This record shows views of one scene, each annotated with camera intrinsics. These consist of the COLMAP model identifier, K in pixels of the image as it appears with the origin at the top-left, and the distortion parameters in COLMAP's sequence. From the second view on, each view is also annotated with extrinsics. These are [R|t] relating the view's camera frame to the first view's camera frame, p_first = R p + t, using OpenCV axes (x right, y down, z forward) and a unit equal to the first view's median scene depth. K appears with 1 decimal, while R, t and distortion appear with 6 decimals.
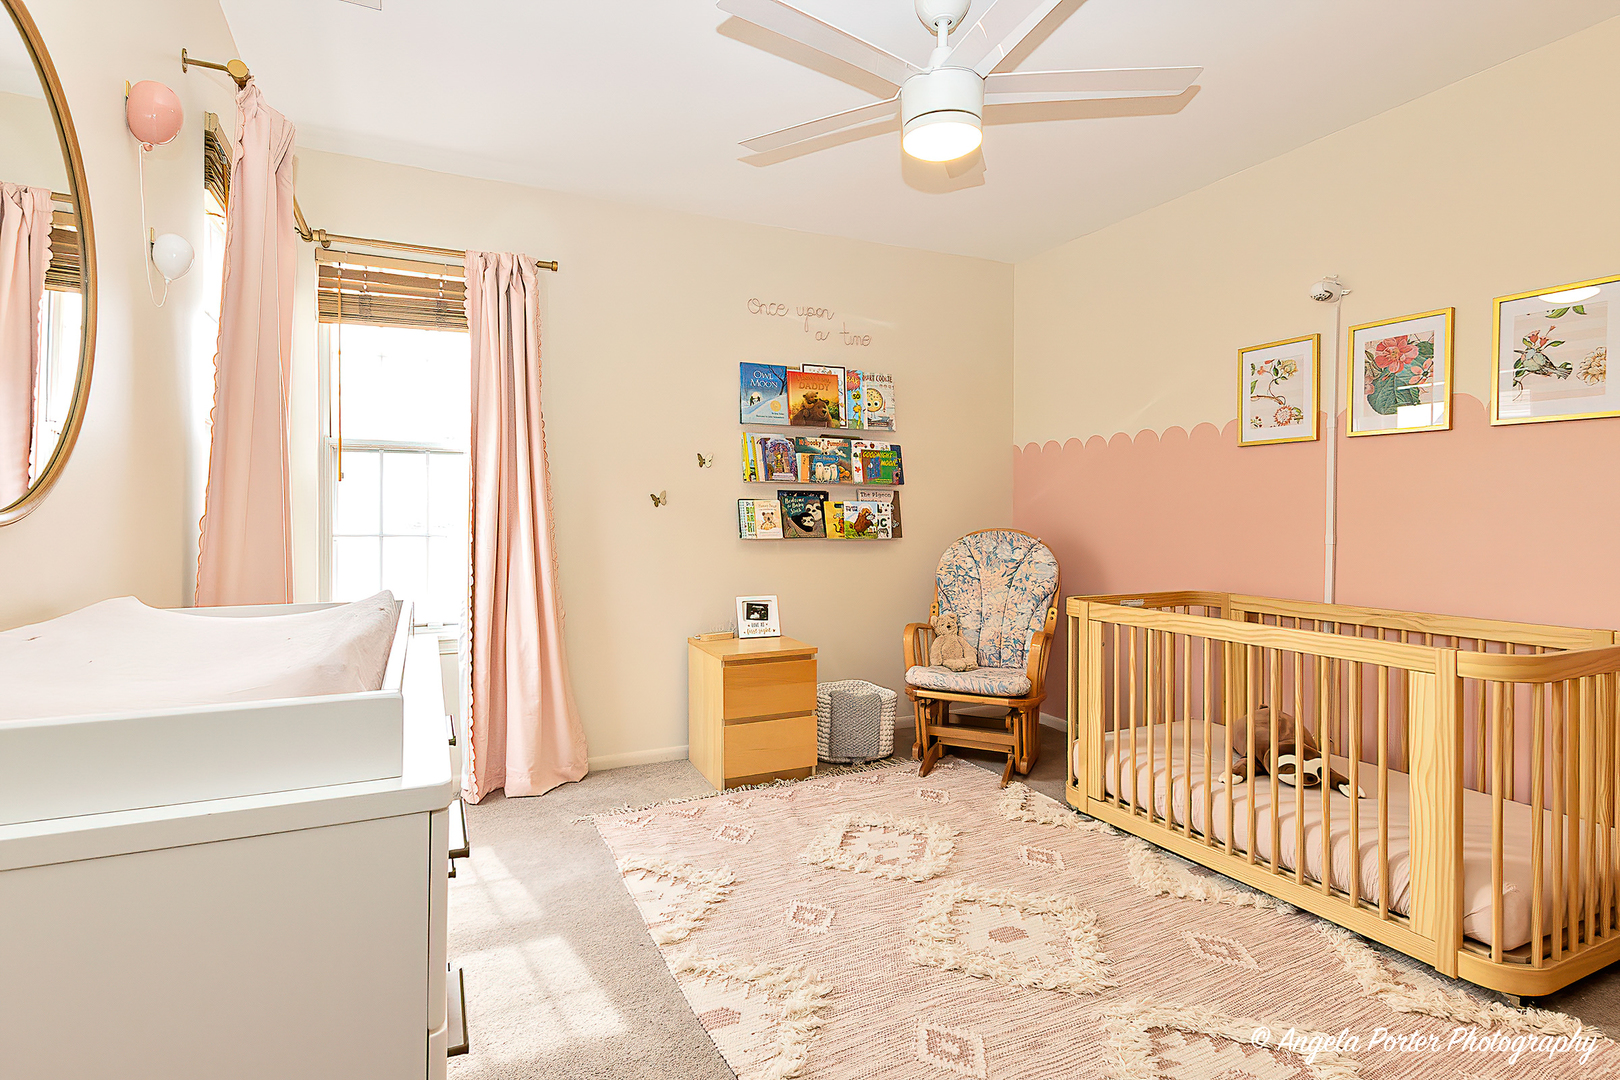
lens RADIAL K [[775.7, 0, 850.2], [0, 775.7, 513.2], [0, 0, 1]] dist [0.013701, -0.003812]
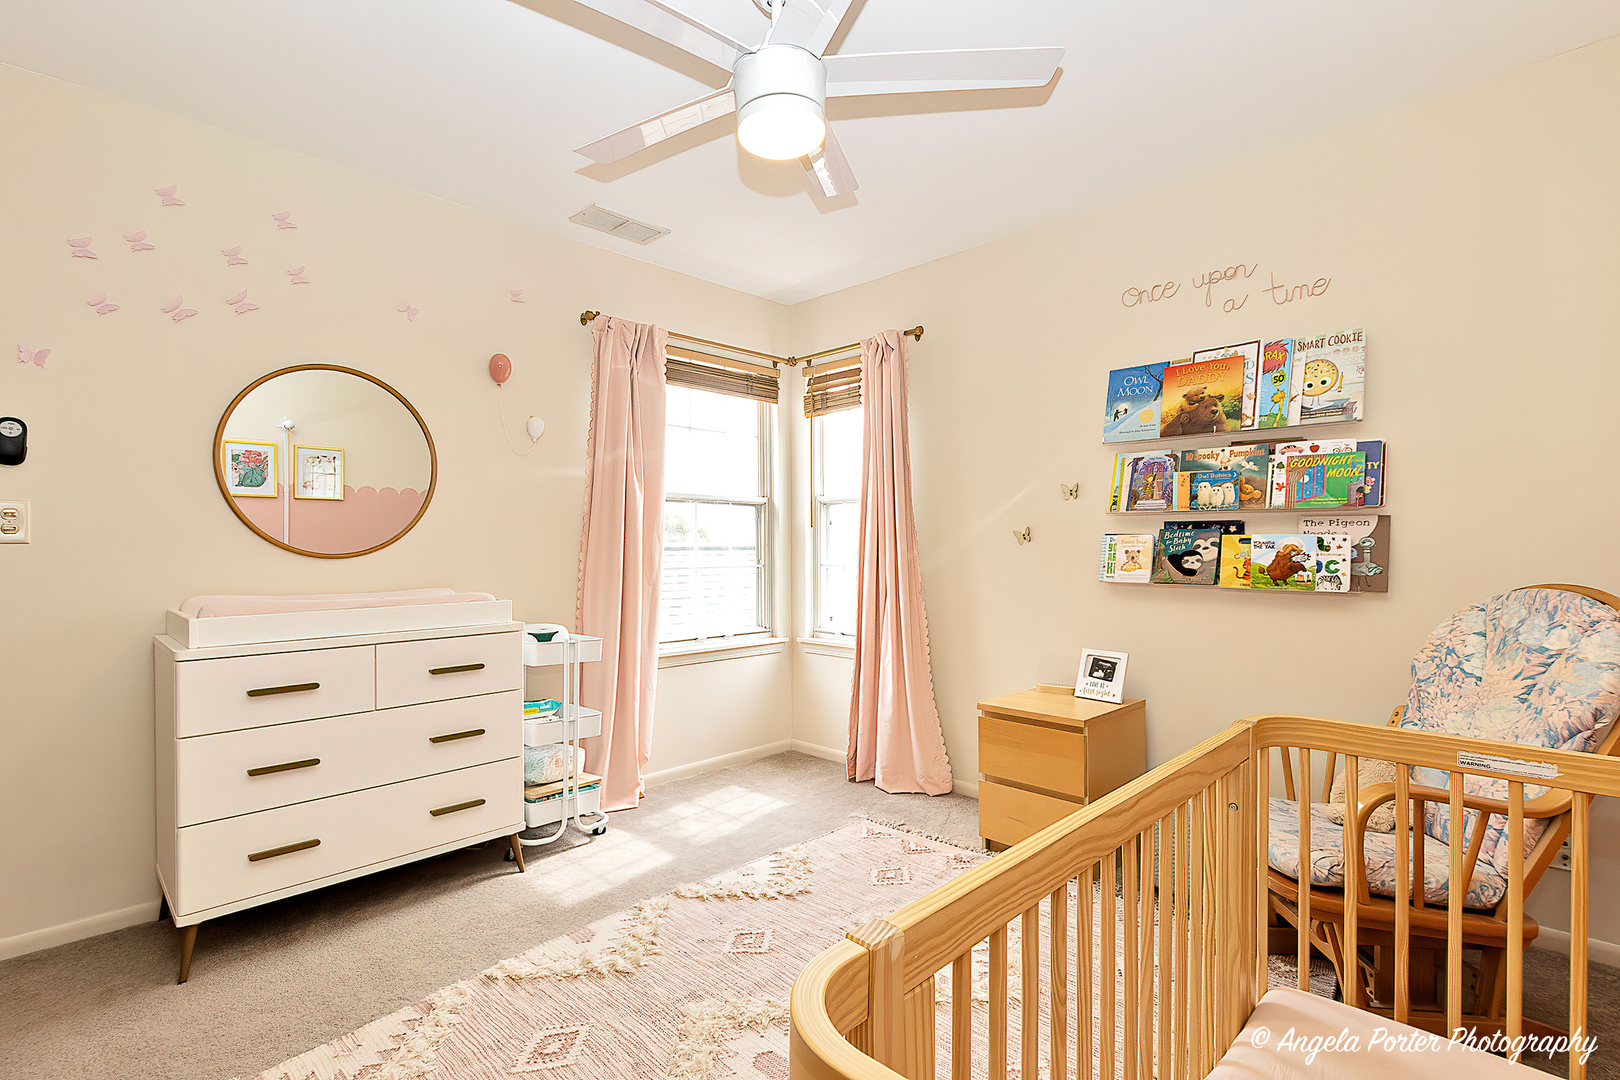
lens RADIAL K [[775.7, 0, 812.9], [0, 775.7, 545.4], [0, 0, 1]] dist [0.013701, -0.003812]
pose [[0.337793, -0.000691, -0.941220, 0.522409], [-0.000159, 1.000000, -0.000791, -0.004926], [0.941220, 0.000417, 0.337793, 0.398630]]
